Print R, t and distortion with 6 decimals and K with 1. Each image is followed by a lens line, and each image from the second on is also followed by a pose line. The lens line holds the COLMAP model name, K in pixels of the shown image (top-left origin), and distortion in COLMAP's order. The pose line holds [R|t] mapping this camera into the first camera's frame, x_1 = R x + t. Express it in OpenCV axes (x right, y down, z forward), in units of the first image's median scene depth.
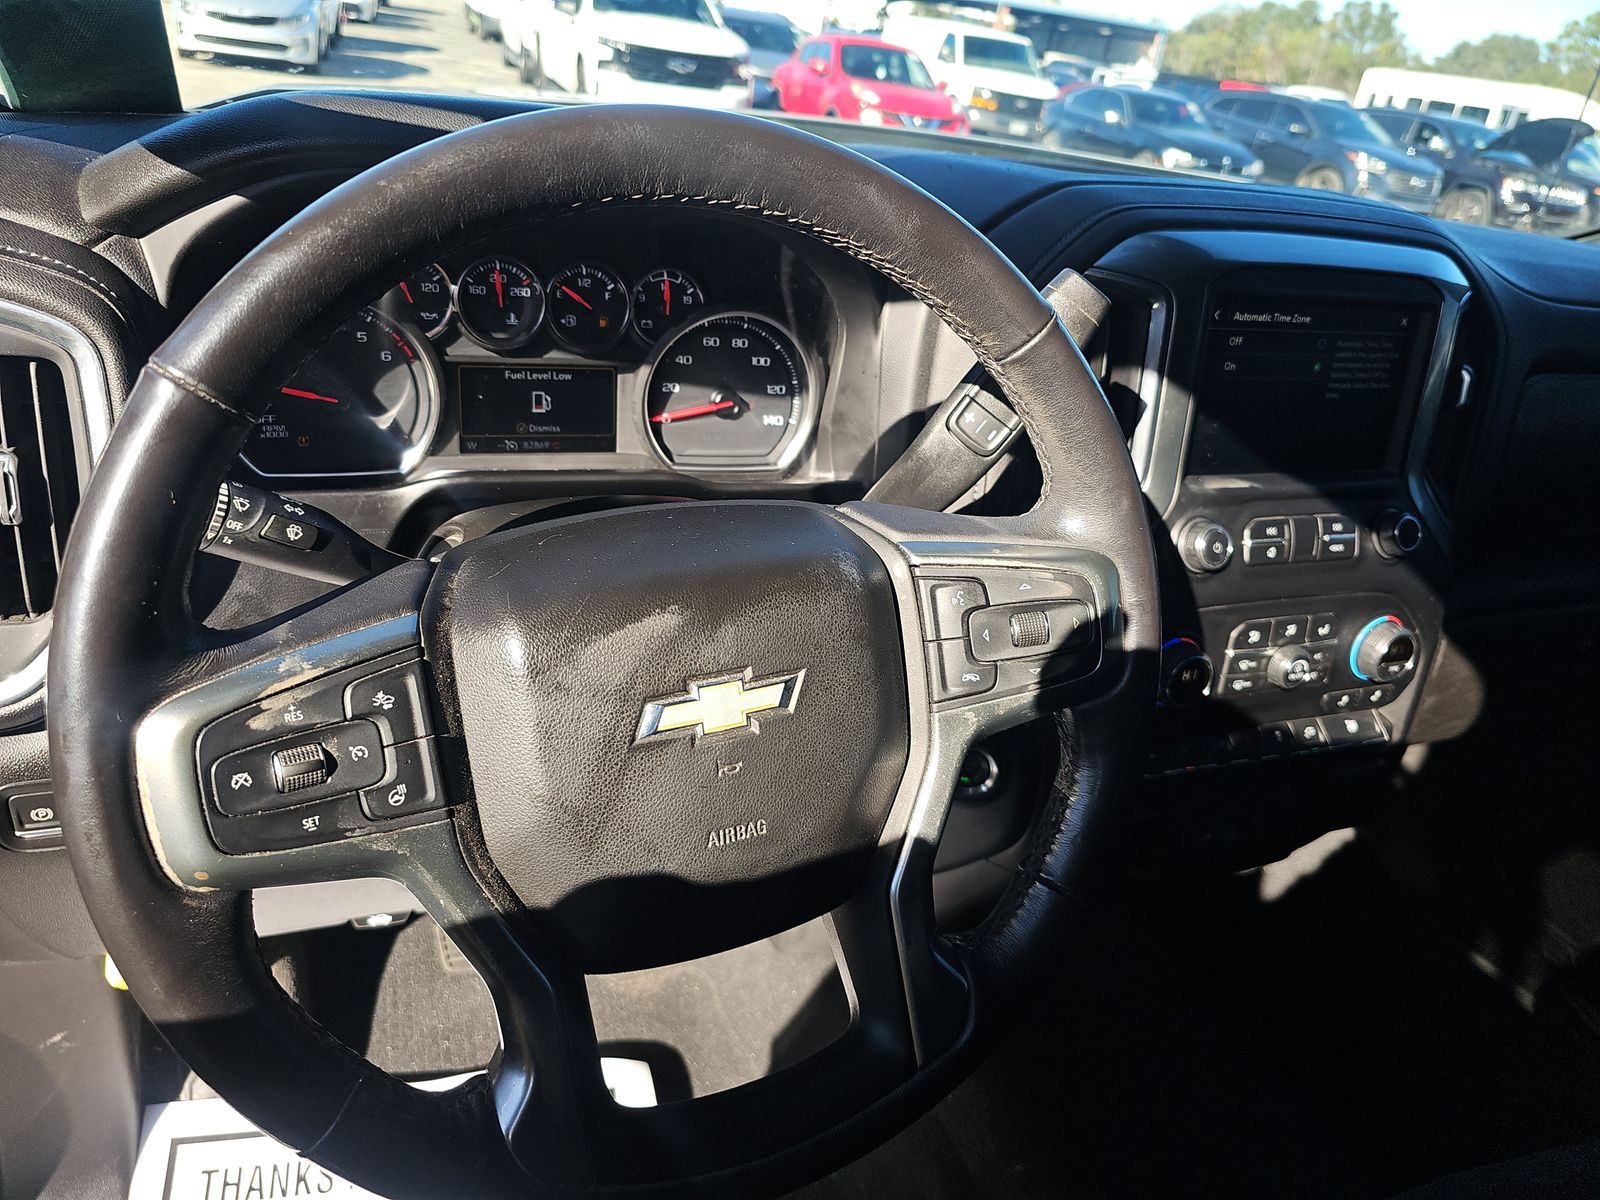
lens RADIAL K [[1100.1, 0, 755.2], [0, 1100.1, 604.7], [0, 0, 1]] dist [0.030438, -0.037424]
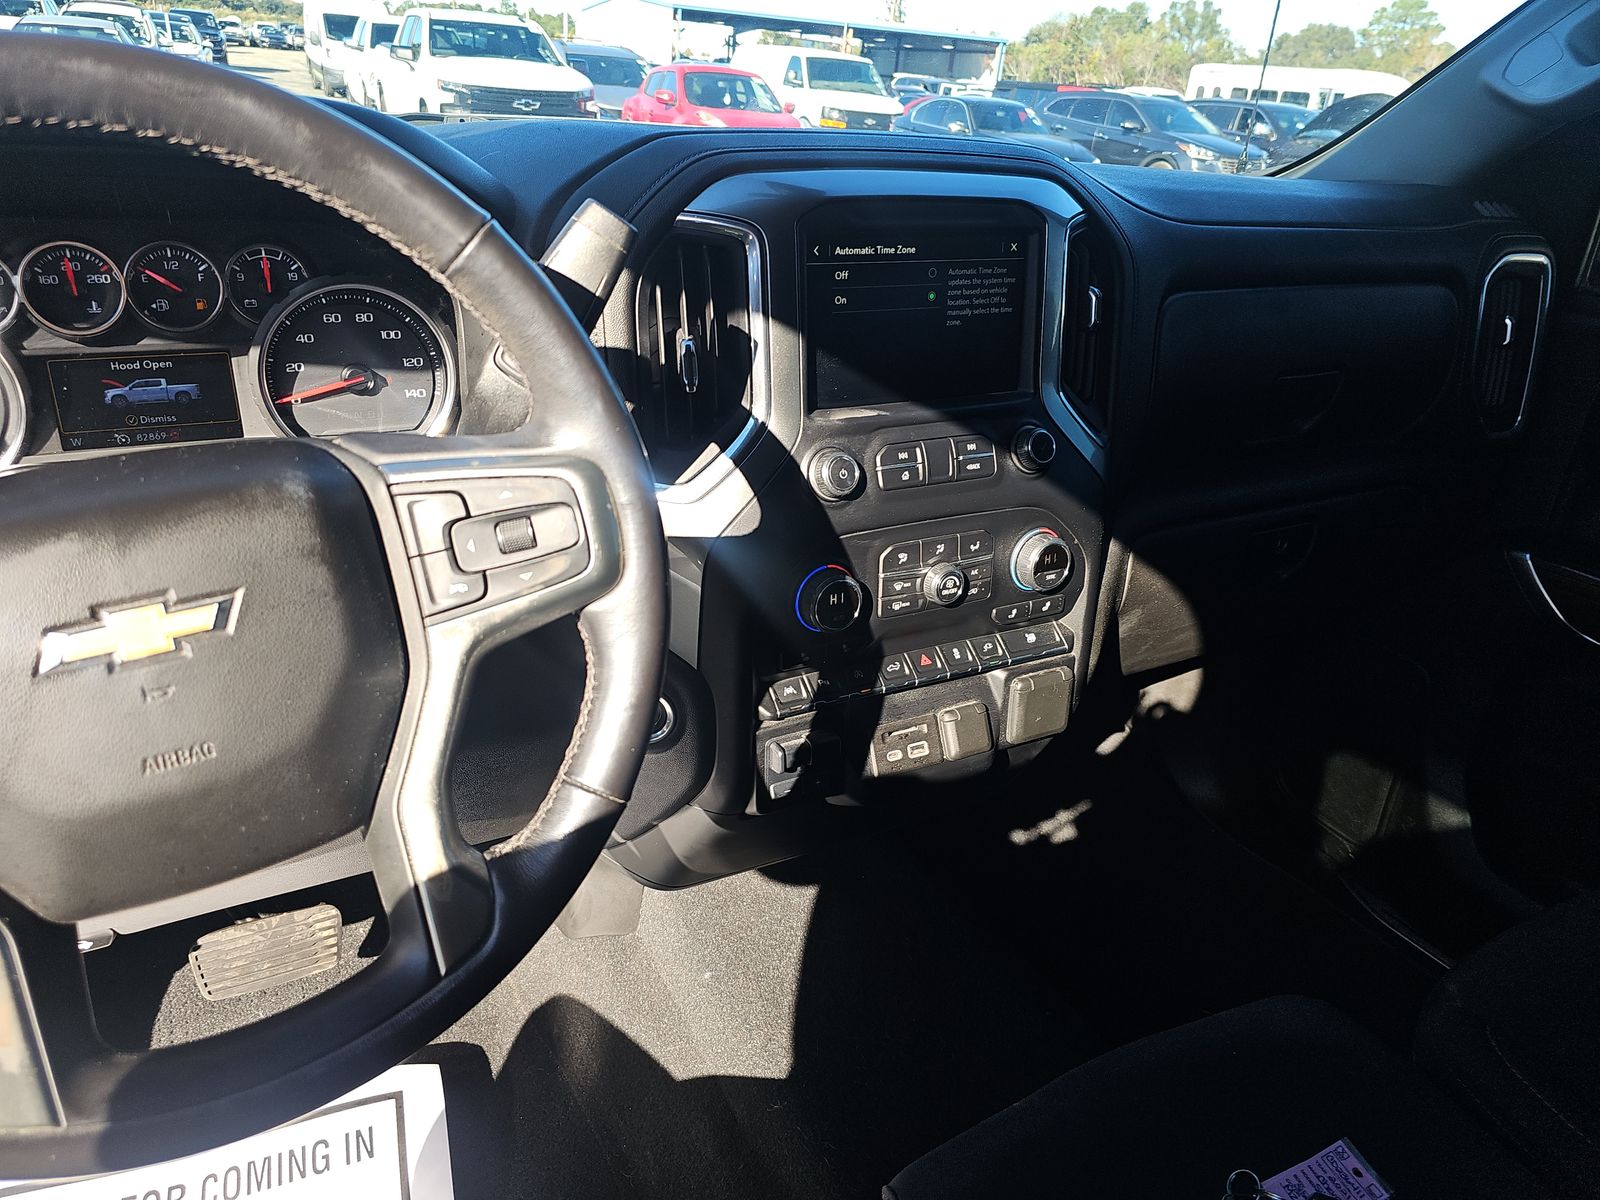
lens RADIAL K [[1070.9, 0, 793.4], [0, 1070.9, 631.3], [0, 0, 1]] dist [0.083657, -0.104512]
pose [[0.990440, -0.110553, 0.082497, 0.255778], [0.110773, 0.993844, 0.001925, 0.084972], [-0.082202, 0.007232, 0.996589, -0.010213]]
